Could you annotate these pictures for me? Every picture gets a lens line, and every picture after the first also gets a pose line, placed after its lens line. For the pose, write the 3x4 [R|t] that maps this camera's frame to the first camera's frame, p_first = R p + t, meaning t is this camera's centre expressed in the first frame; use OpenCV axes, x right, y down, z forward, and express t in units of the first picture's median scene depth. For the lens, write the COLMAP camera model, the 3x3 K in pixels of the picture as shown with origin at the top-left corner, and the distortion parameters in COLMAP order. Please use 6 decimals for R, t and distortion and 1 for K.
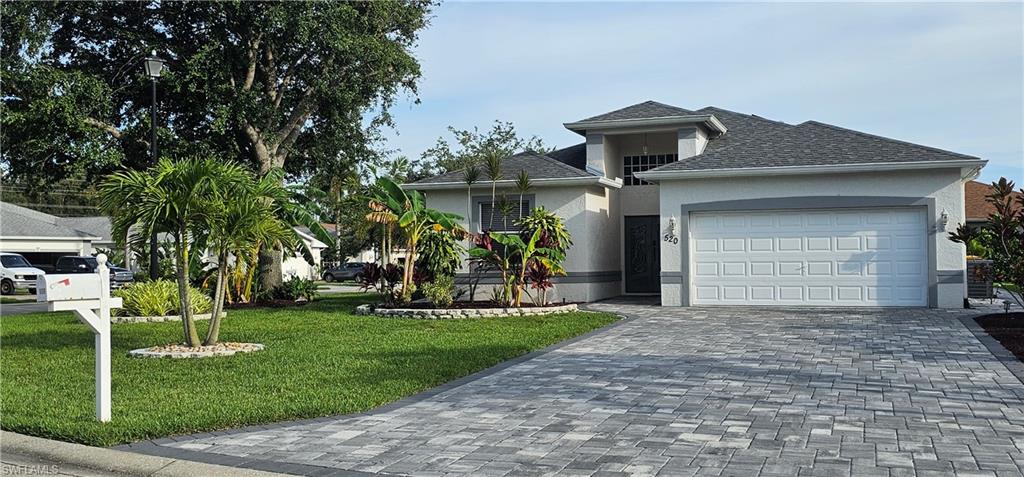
lens RADIAL K [[1429.6, 0, 512.0], [0, 1429.6, 238.5], [0, 0, 1]] dist [0.080081, -0.017239]
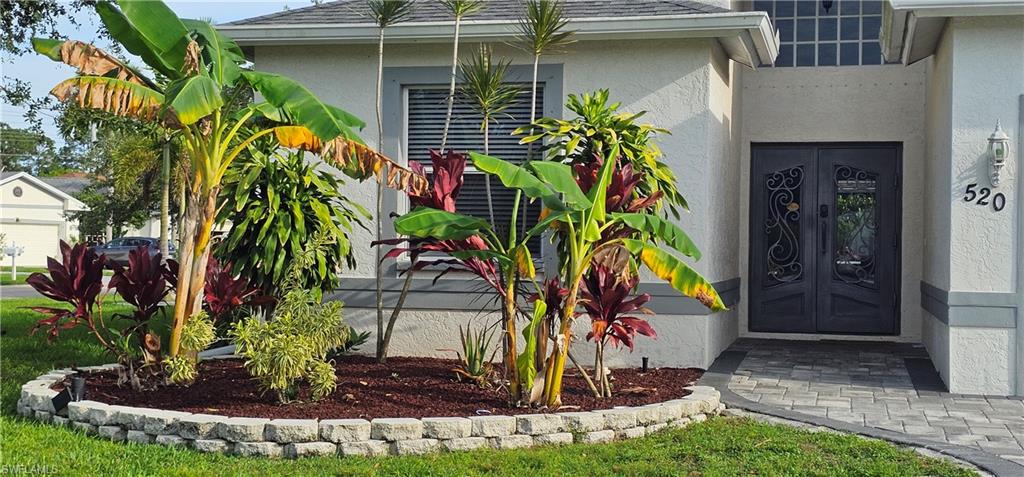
lens RADIAL K [[1429.6, 0, 512.0], [0, 1429.6, 238.5], [0, 0, 1]] dist [0.080081, -0.017239]
pose [[0.993064, 0.024620, 0.114967, -0.038563], [-0.026394, 0.999555, 0.013931, 0.008469], [-0.114573, -0.016869, 0.993272, 0.669758]]
